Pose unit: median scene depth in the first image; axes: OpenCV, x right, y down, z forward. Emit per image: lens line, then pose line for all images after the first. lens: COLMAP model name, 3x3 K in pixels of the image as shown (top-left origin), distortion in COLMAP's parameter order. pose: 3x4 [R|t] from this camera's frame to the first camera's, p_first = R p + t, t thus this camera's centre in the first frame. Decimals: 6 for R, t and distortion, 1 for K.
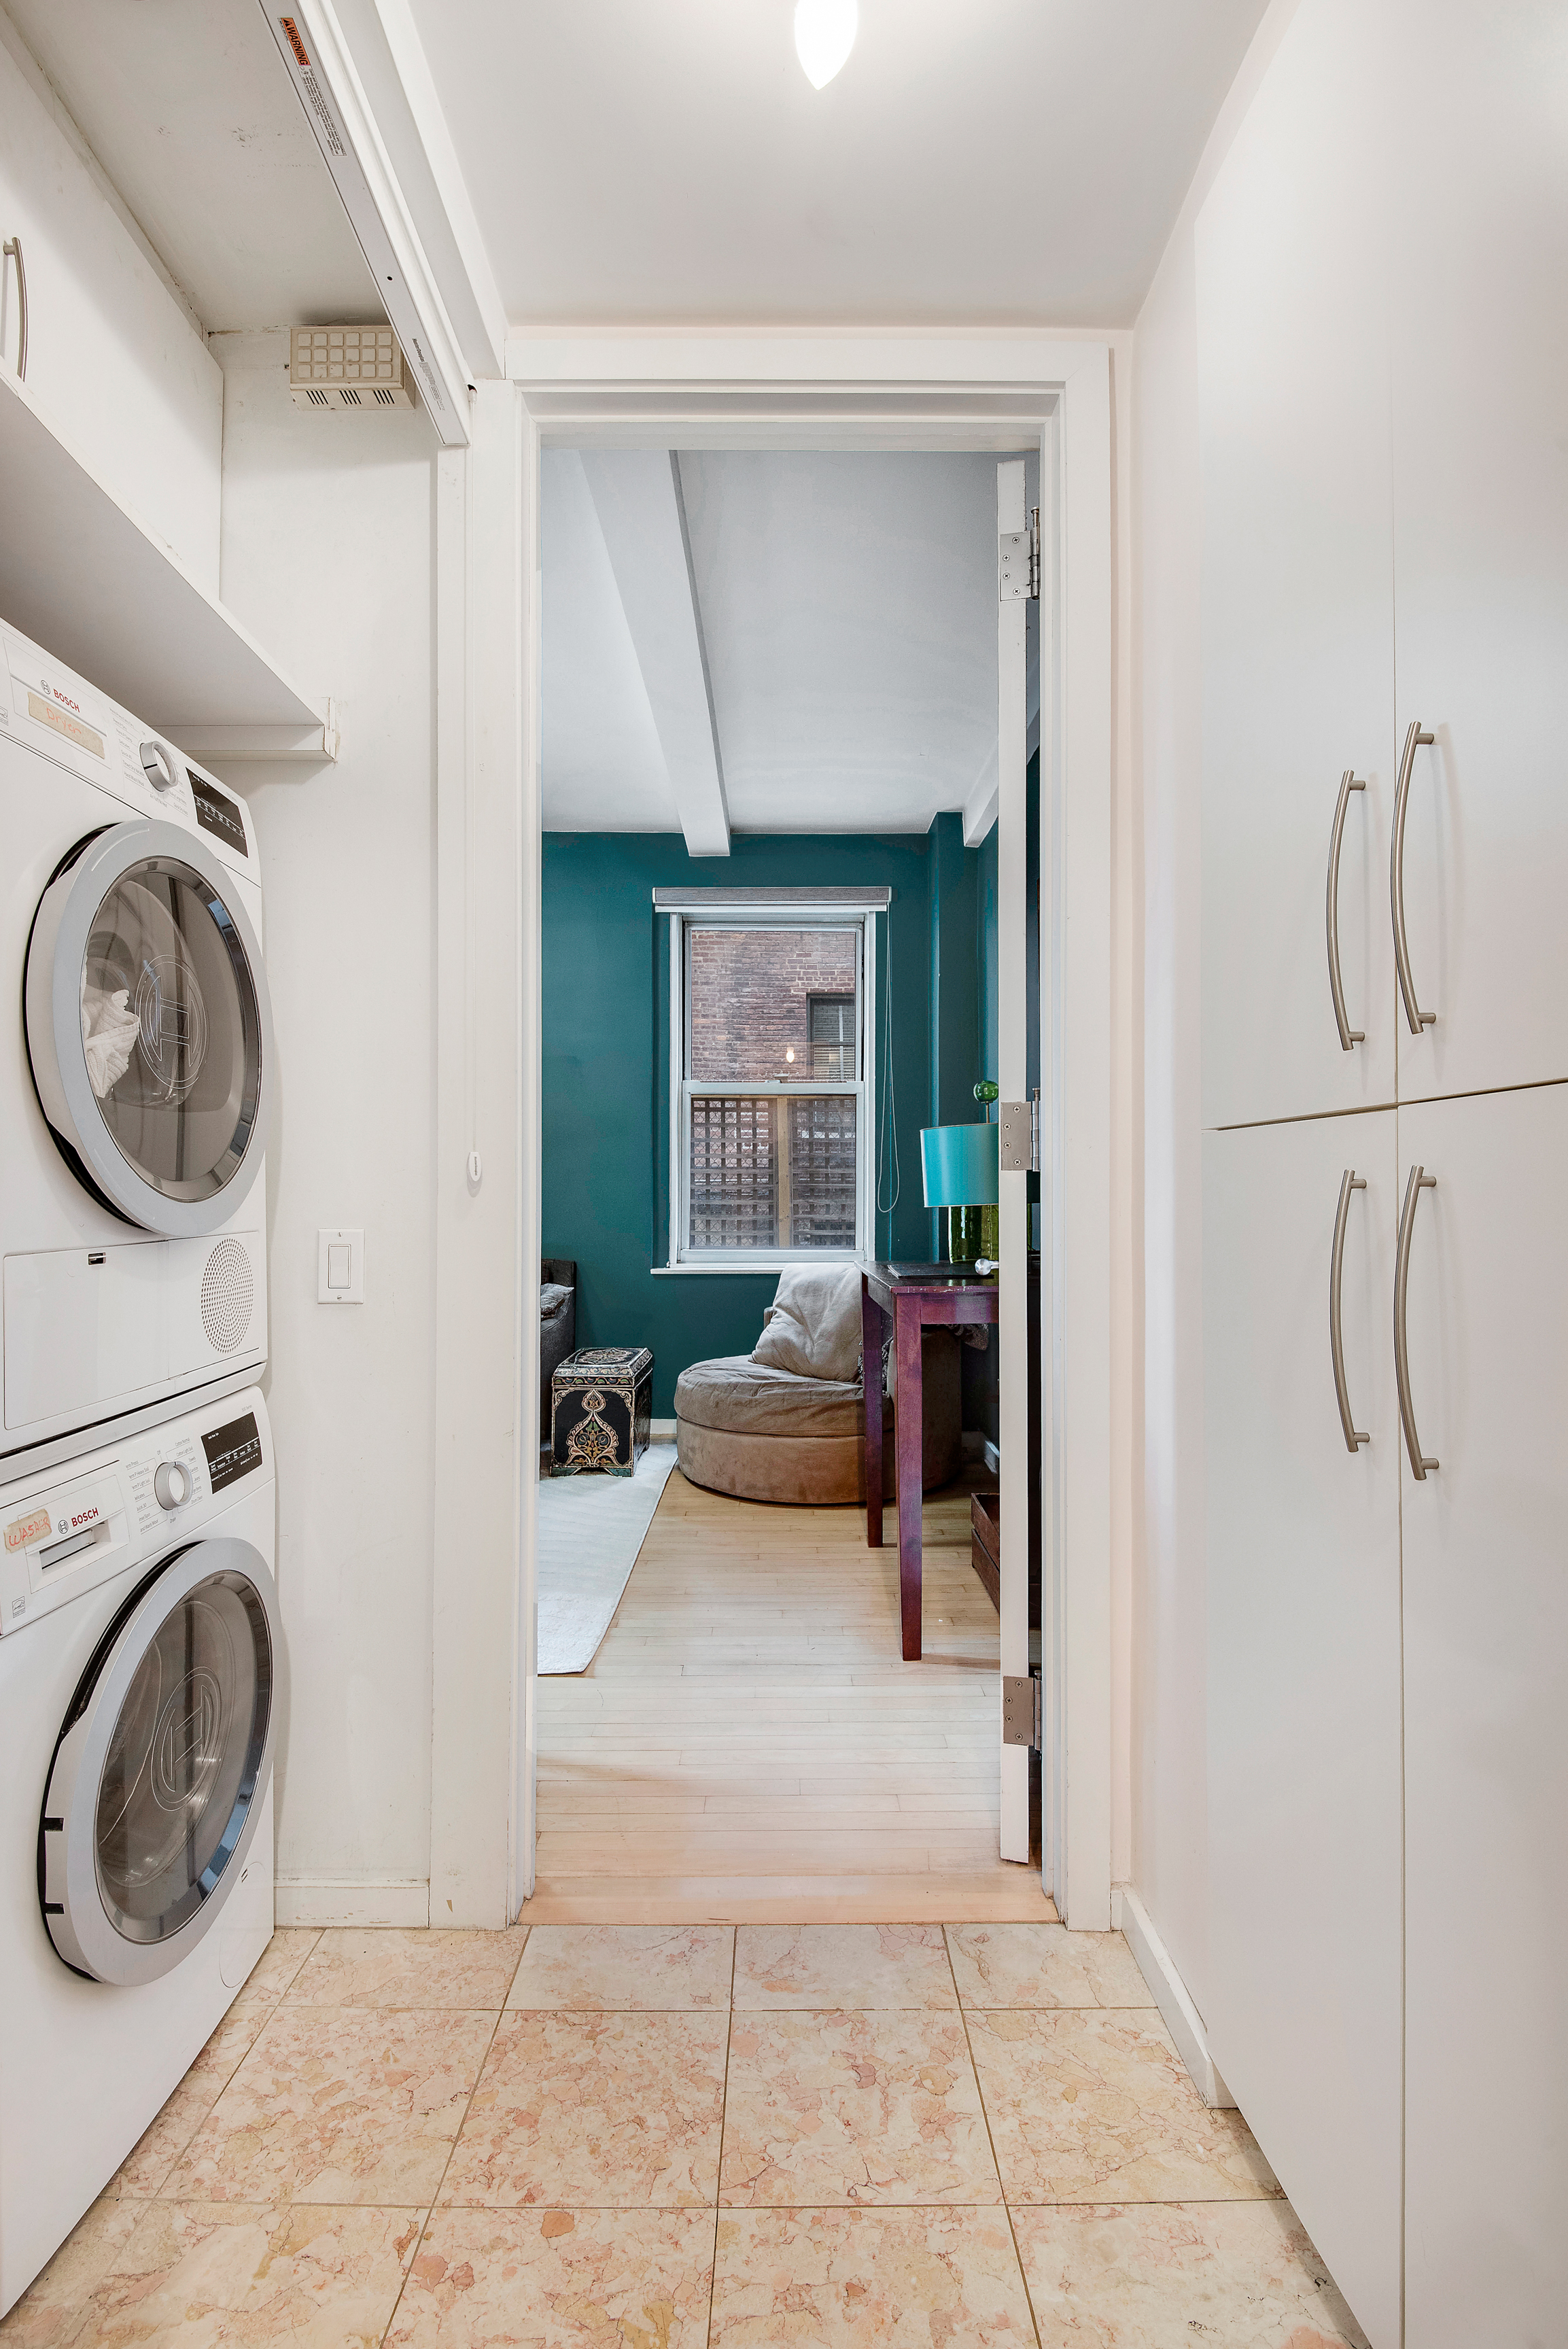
lens RADIAL K [[1094.1, 0, 789.6], [0, 1094.1, 1178.5], [0, 0, 1]] dist [-0.018638, -0.006351]
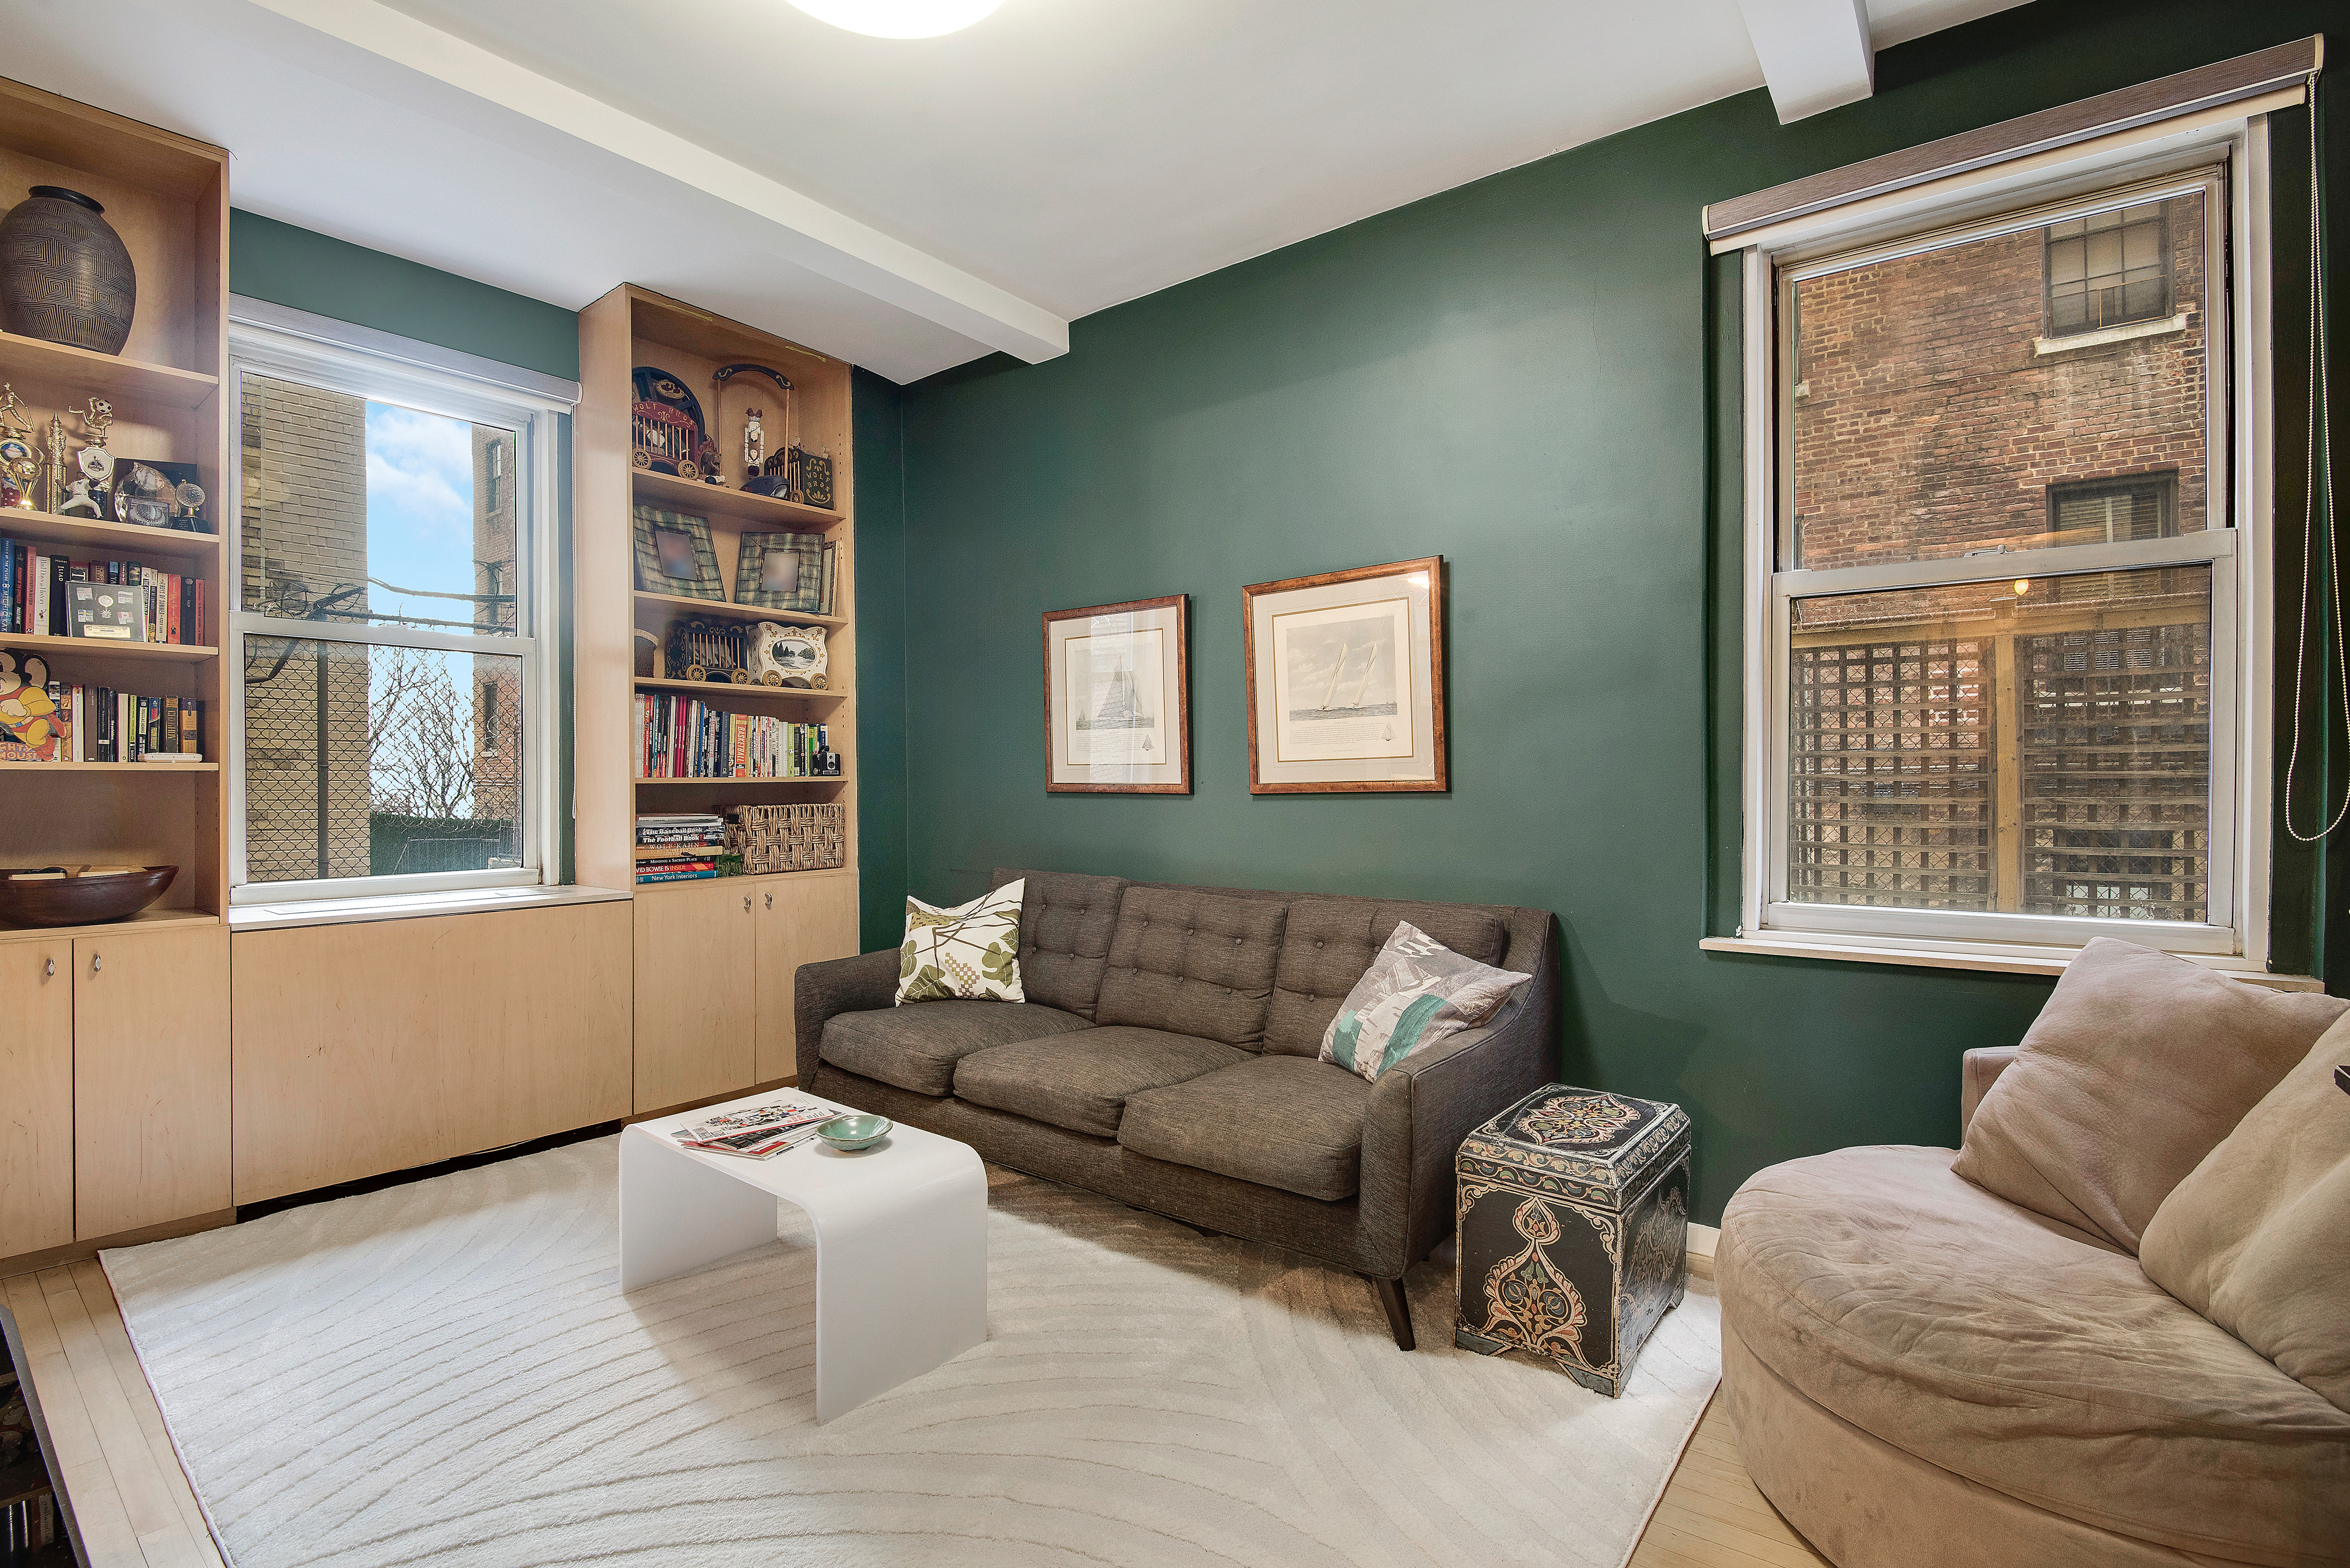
lens RADIAL K [[1094.4, 0, 1224.5], [0, 1094.4, 799.6], [0, 0, 1]] dist [-0.018638, -0.006351]
pose [[0.808290, 0.004649, -0.588767, -0.005186], [0.011334, 0.999661, 0.023452, 0.002061], [0.588676, -0.025629, 0.807963, 0.434251]]
